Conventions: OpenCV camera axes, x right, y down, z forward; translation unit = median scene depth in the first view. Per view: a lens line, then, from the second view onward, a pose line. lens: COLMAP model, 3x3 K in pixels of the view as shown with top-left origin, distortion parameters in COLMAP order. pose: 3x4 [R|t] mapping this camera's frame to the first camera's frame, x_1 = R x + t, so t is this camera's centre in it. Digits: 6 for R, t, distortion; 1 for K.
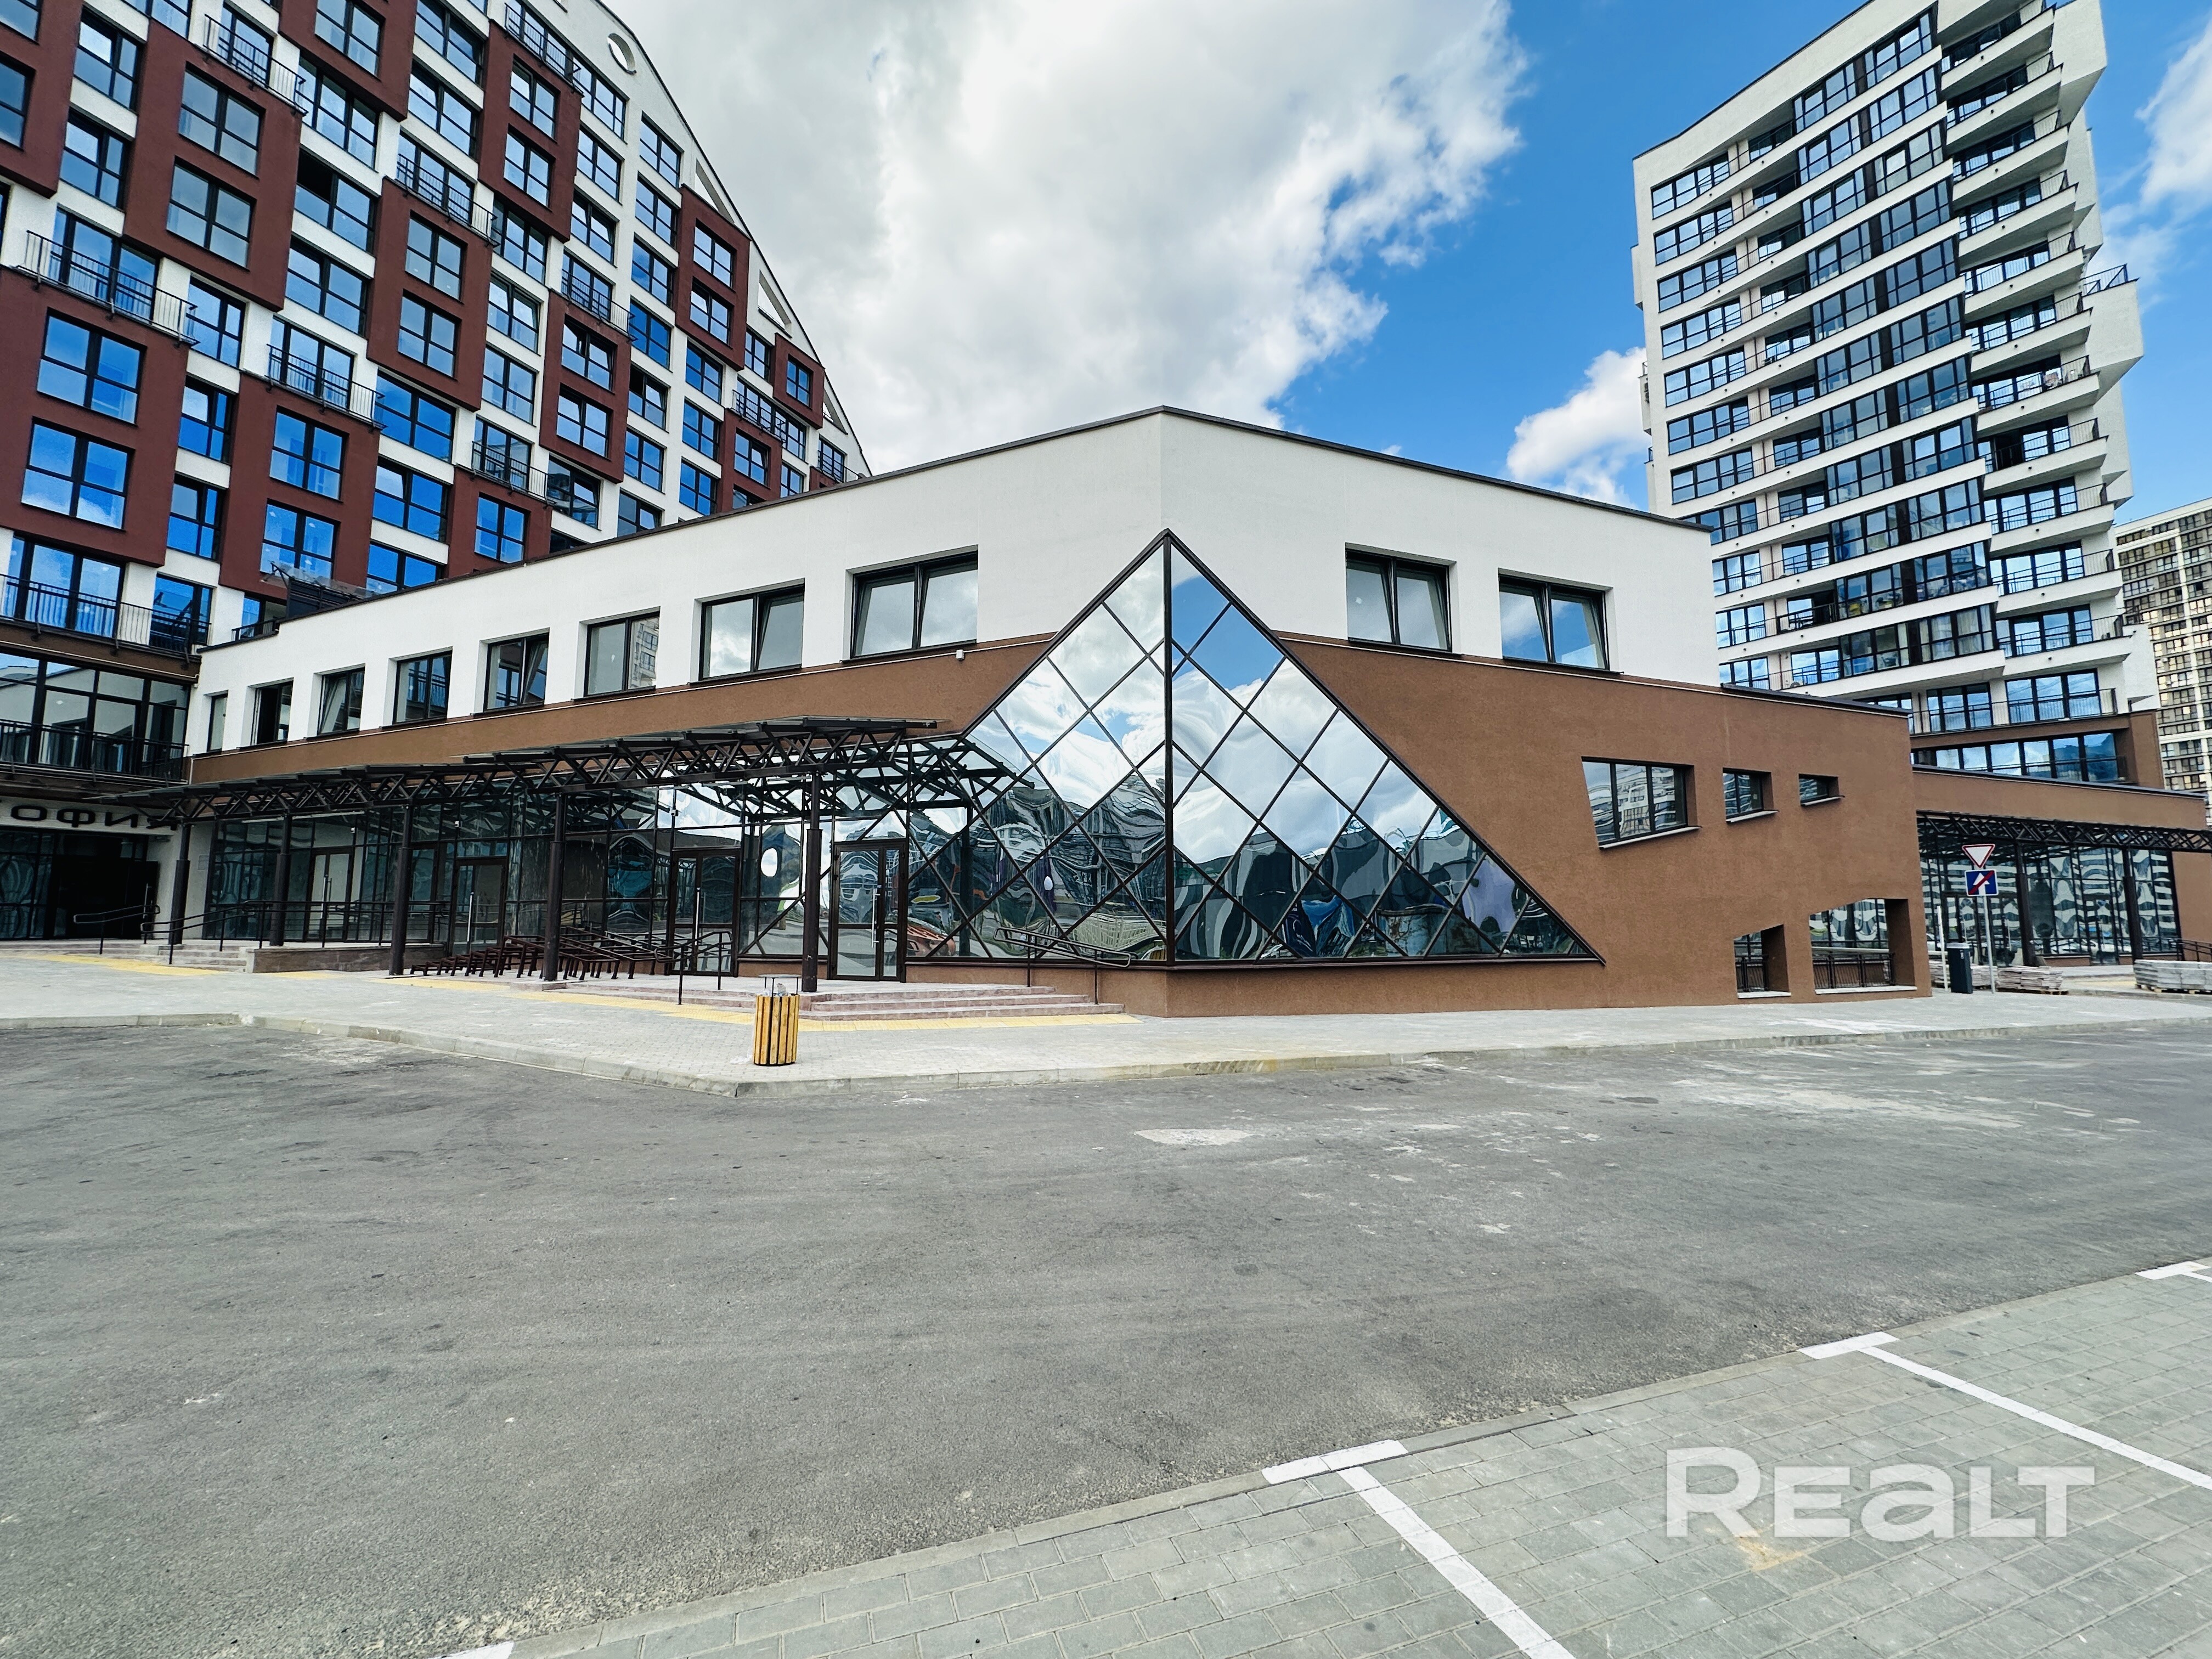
lens RADIAL K [[883.2, 0, 1106.0], [0, 883.2, 829.5], [0, 0, 1]] dist [-0.001311, 0.000401]
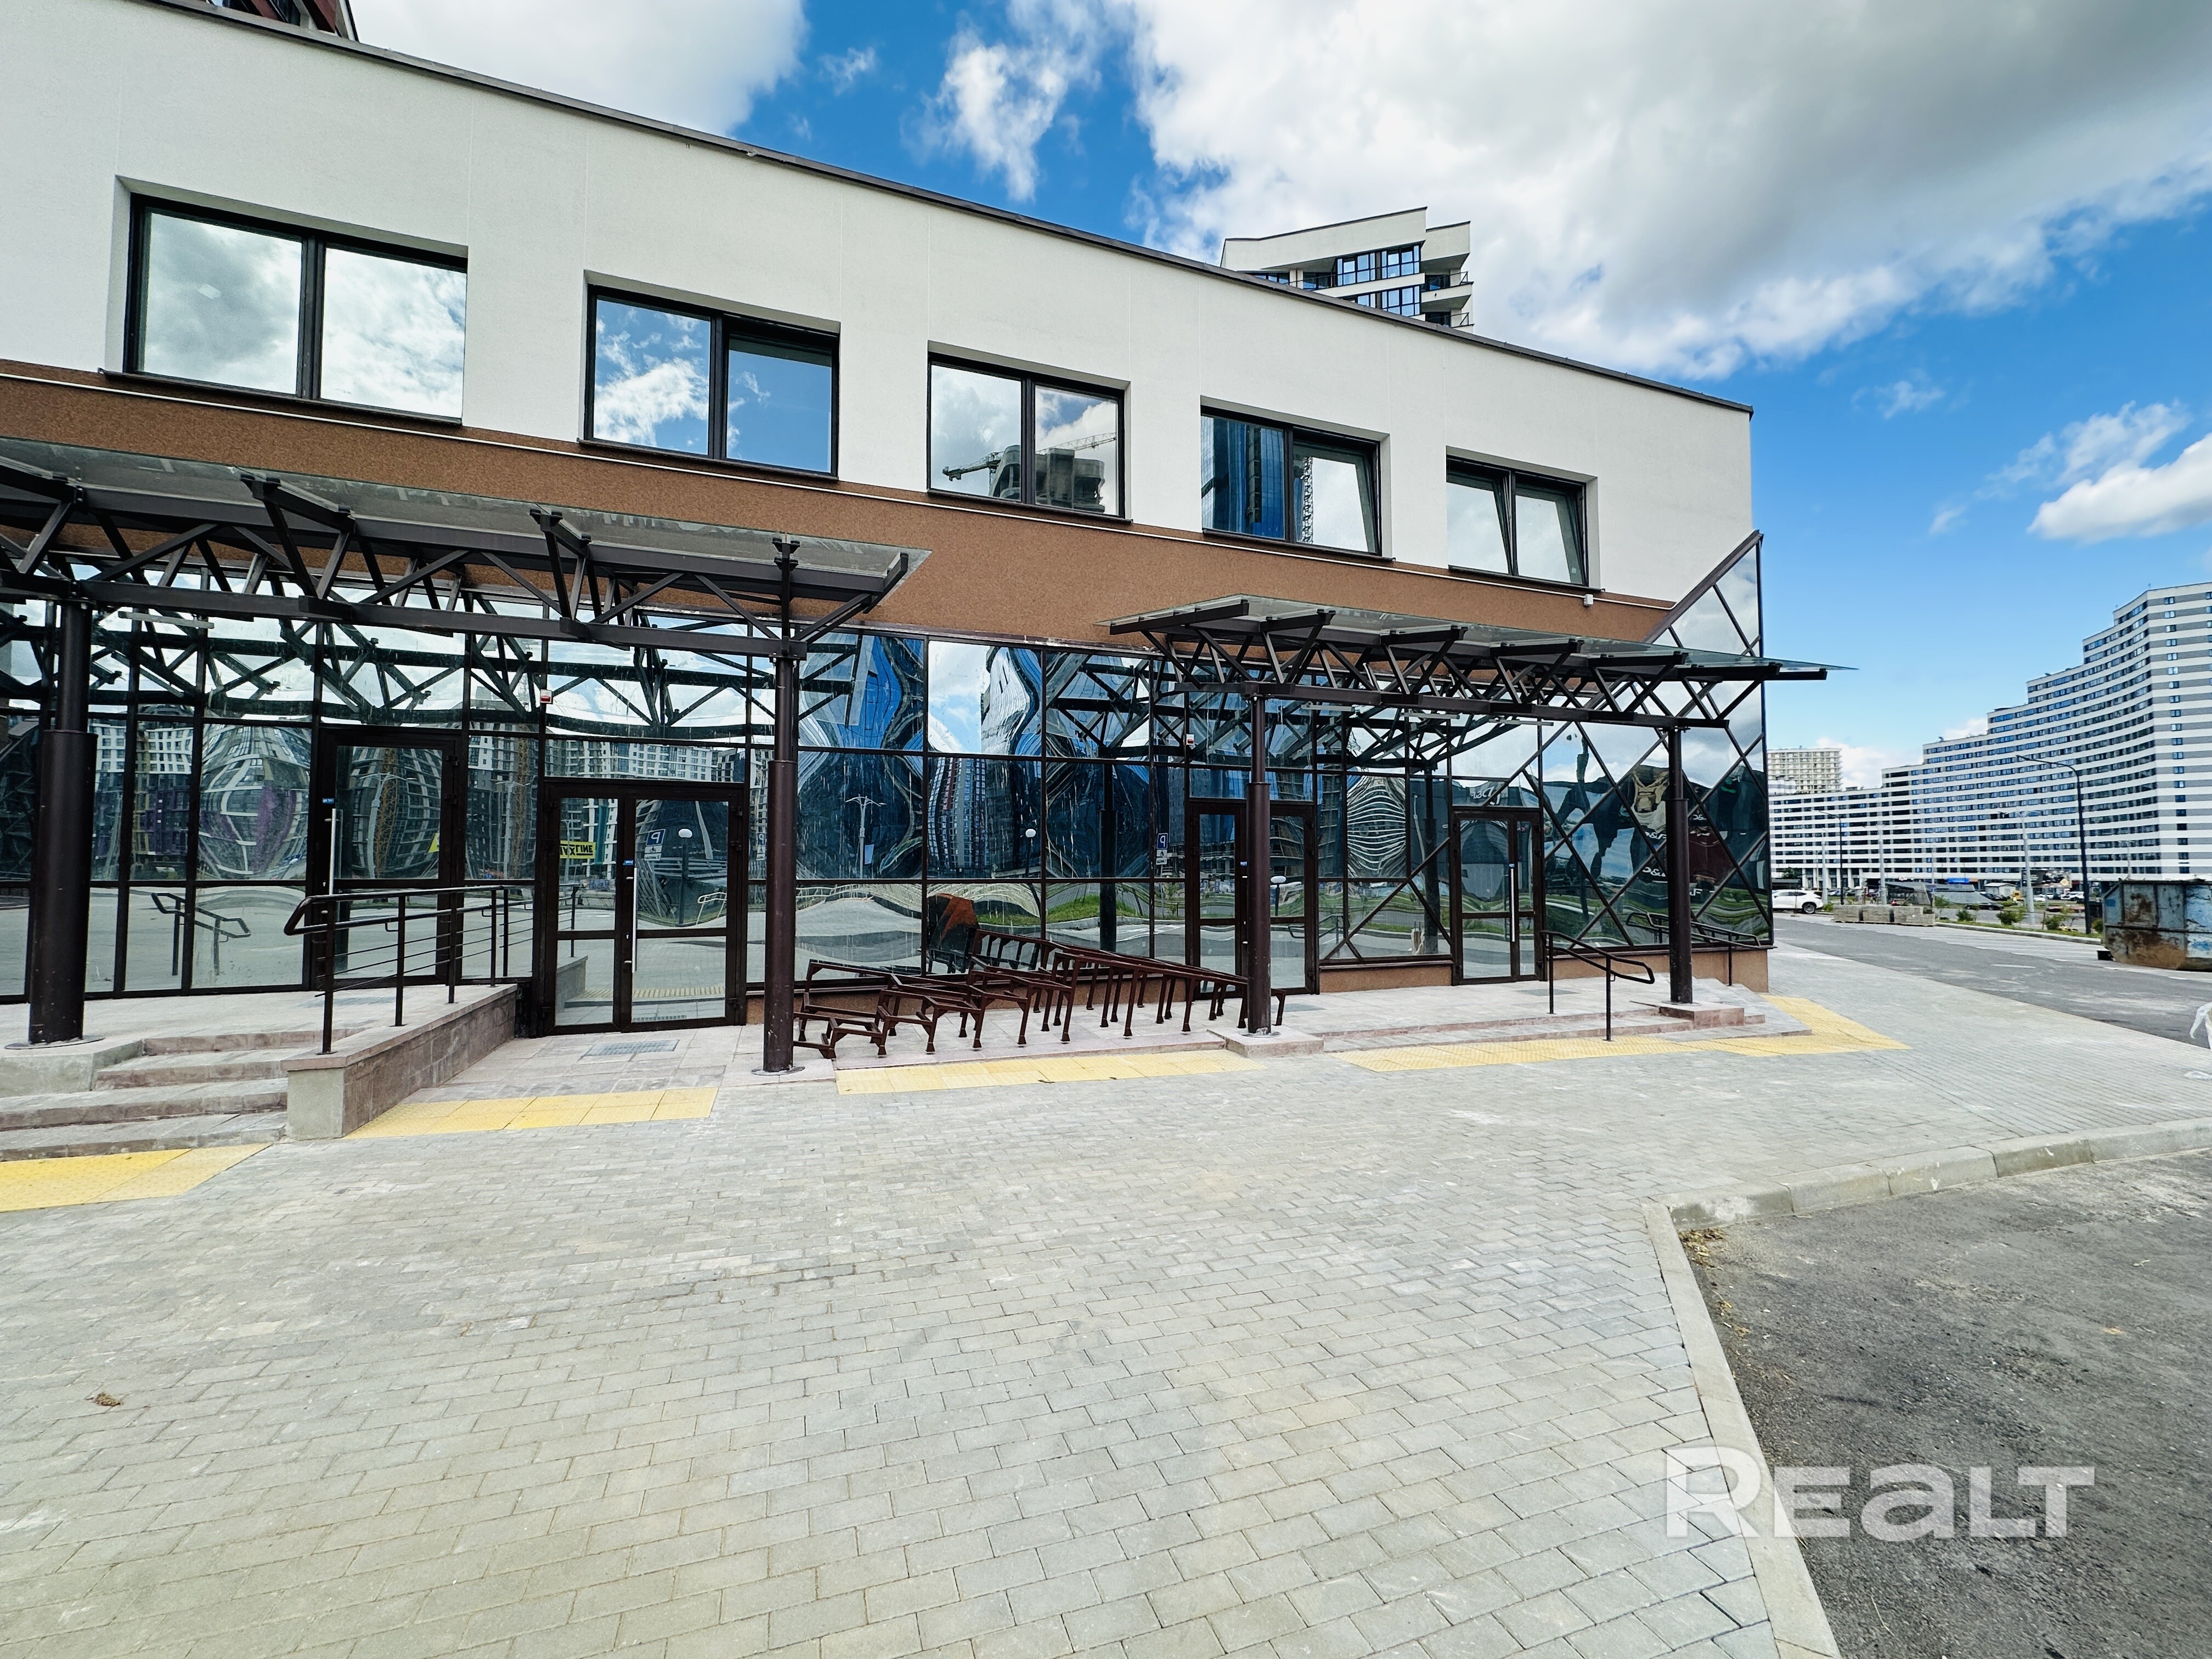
lens RADIAL K [[883.2, 0, 1106.0], [0, 883.2, 829.5], [0, 0, 1]] dist [-0.001311, 0.000401]
pose [[0.723025, 0.029850, 0.690176, -0.655142], [-0.070170, 0.997072, 0.030386, 0.020170], [-0.687249, -0.070399, 0.723003, 0.406390]]
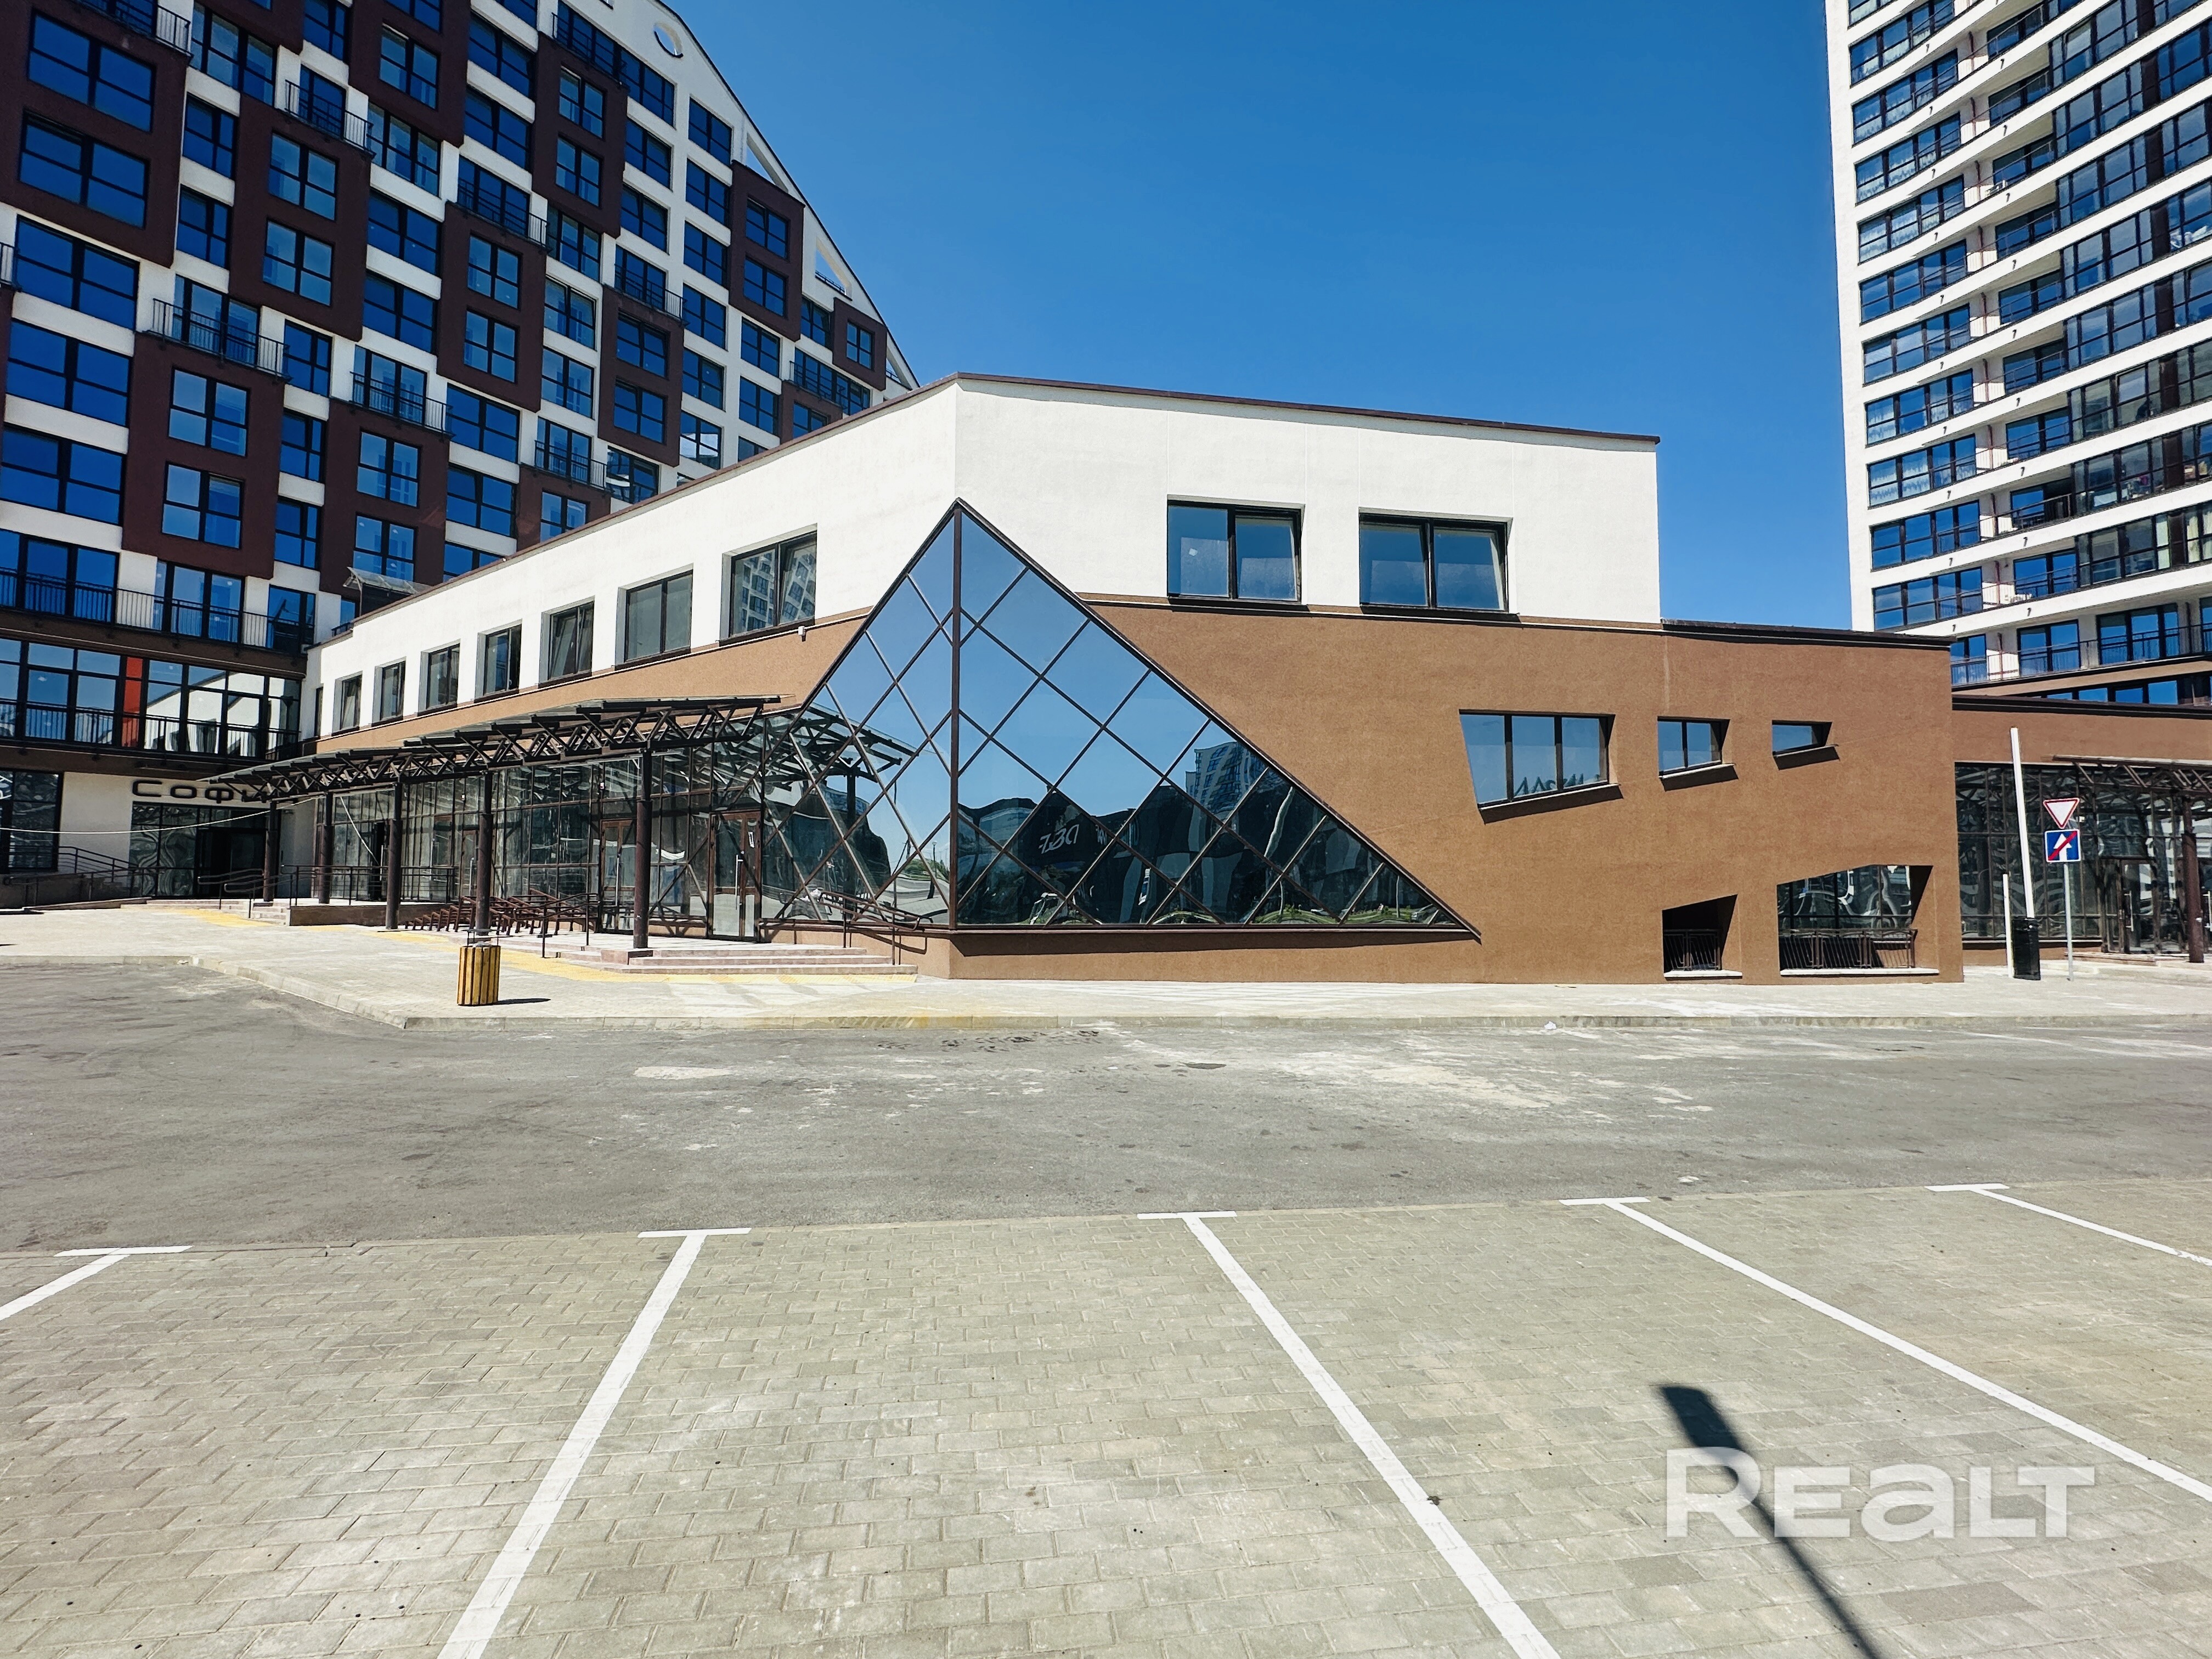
lens RADIAL K [[942.1, 0, 1106.0], [0, 942.1, 829.5], [0, 0, 1]] dist [0.001611, -0.000127]
pose [[0.981396, -0.005949, -0.191905, 0.238610], [0.013944, 0.999089, 0.040334, -0.002298], [0.191490, -0.042259, 0.980584, -0.020885]]
